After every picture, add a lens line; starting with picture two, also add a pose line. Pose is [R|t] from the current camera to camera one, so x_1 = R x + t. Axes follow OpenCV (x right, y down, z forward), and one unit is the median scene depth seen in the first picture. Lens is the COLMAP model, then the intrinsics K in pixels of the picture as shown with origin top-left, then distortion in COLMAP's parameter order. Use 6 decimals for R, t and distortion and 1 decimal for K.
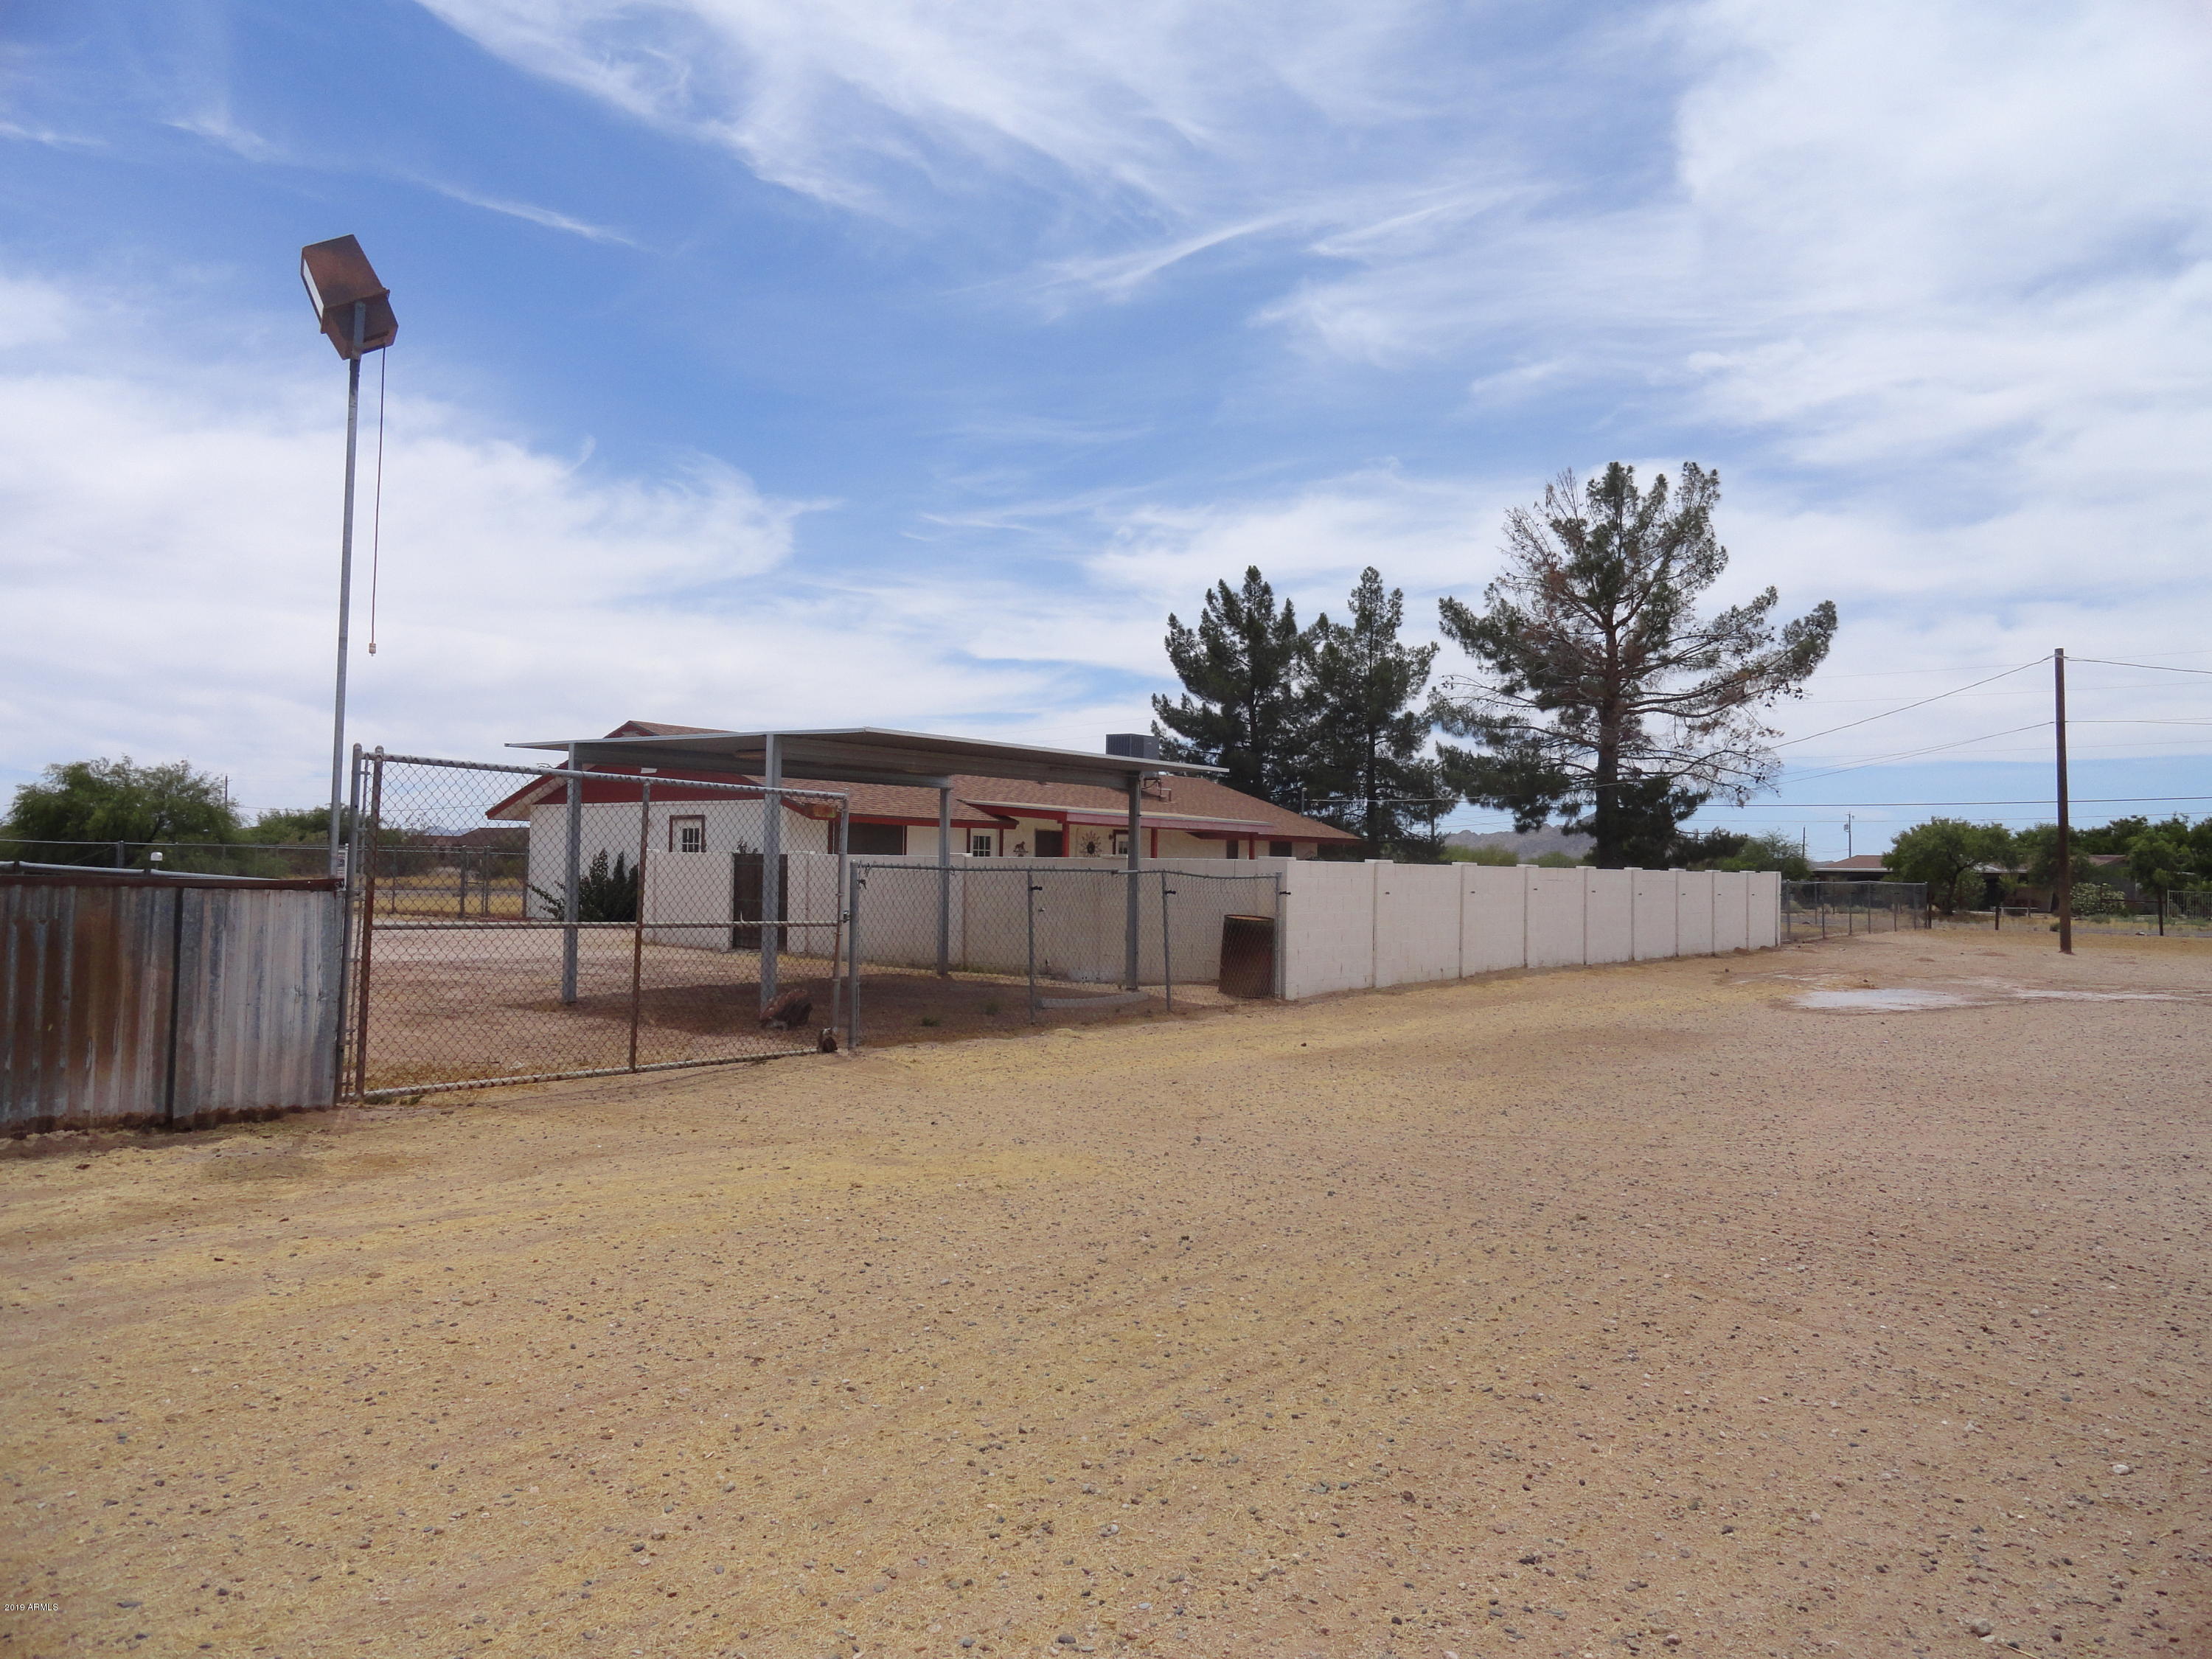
lens RADIAL K [[1529.7, 0, 1104.4], [0, 1529.7, 837.9], [0, 0, 1]] dist [-0.001094, -0.000503]
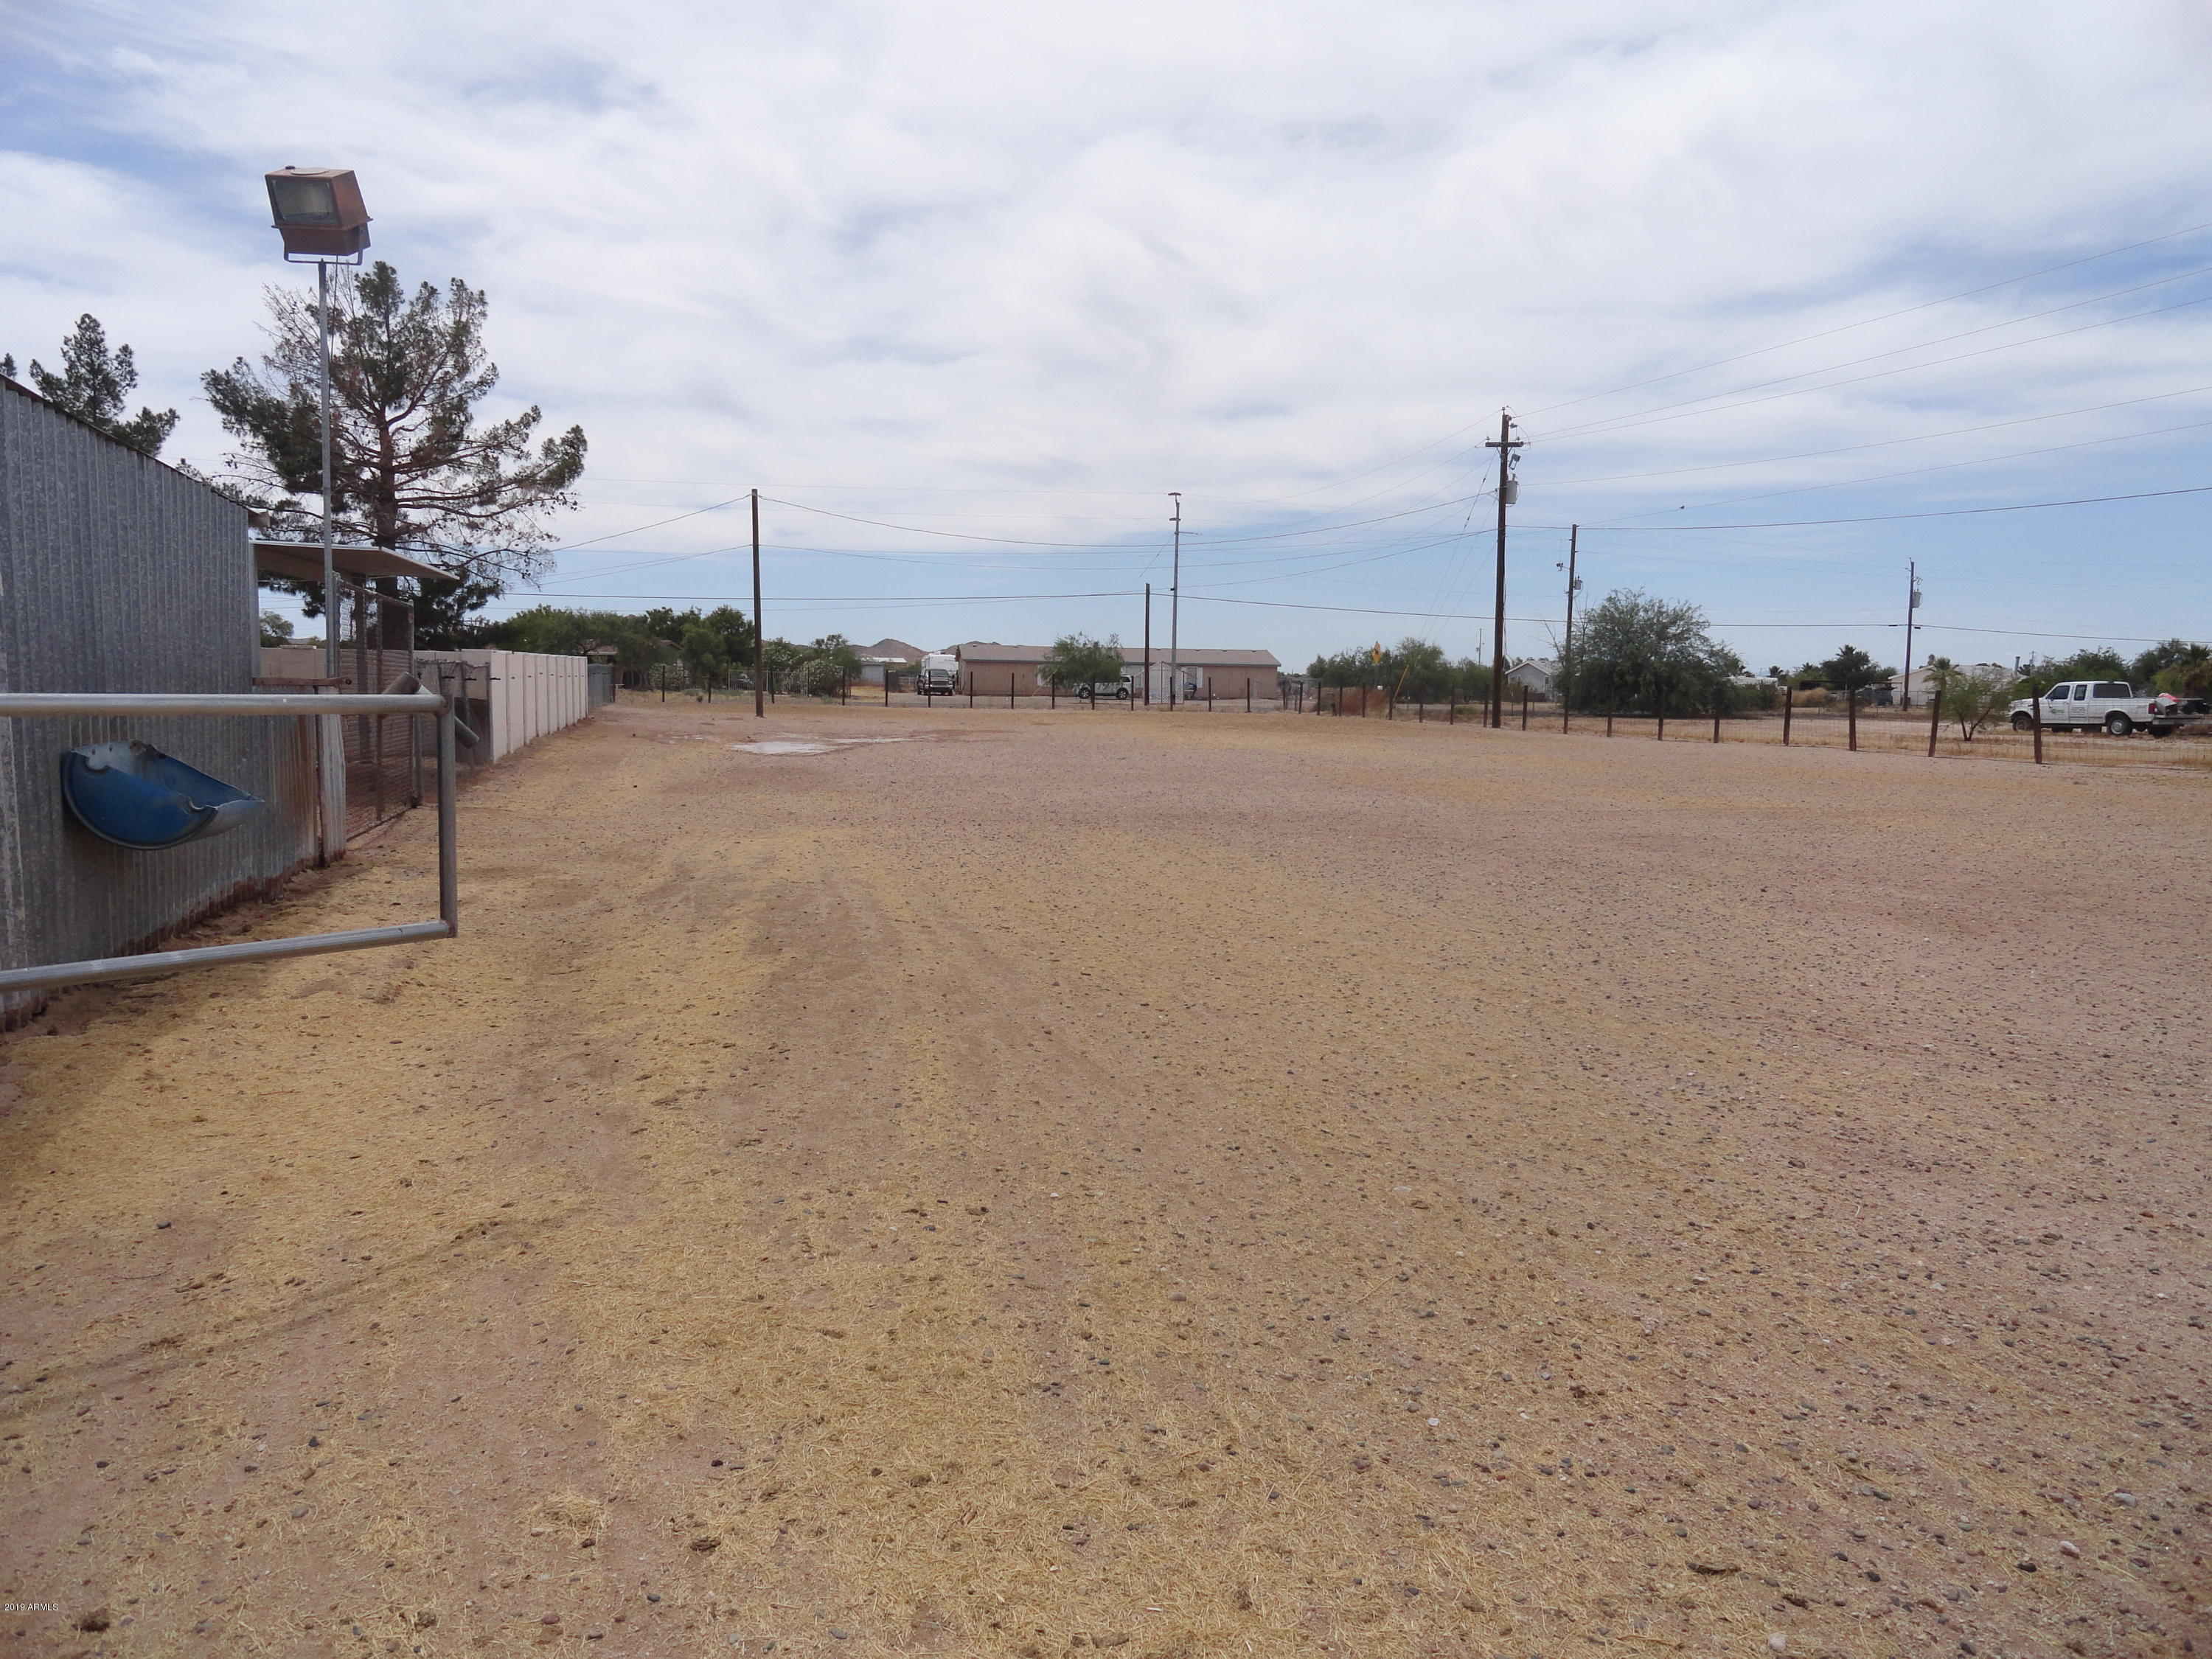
lens RADIAL K [[1529.7, 0, 1104.4], [0, 1529.7, 837.9], [0, 0, 1]] dist [-0.001094, -0.000503]
pose [[0.592046, -0.092828, 0.800540, -0.239915], [-0.024048, 0.990867, 0.132682, -0.005272], [-0.805545, -0.097805, 0.584406, -0.045402]]
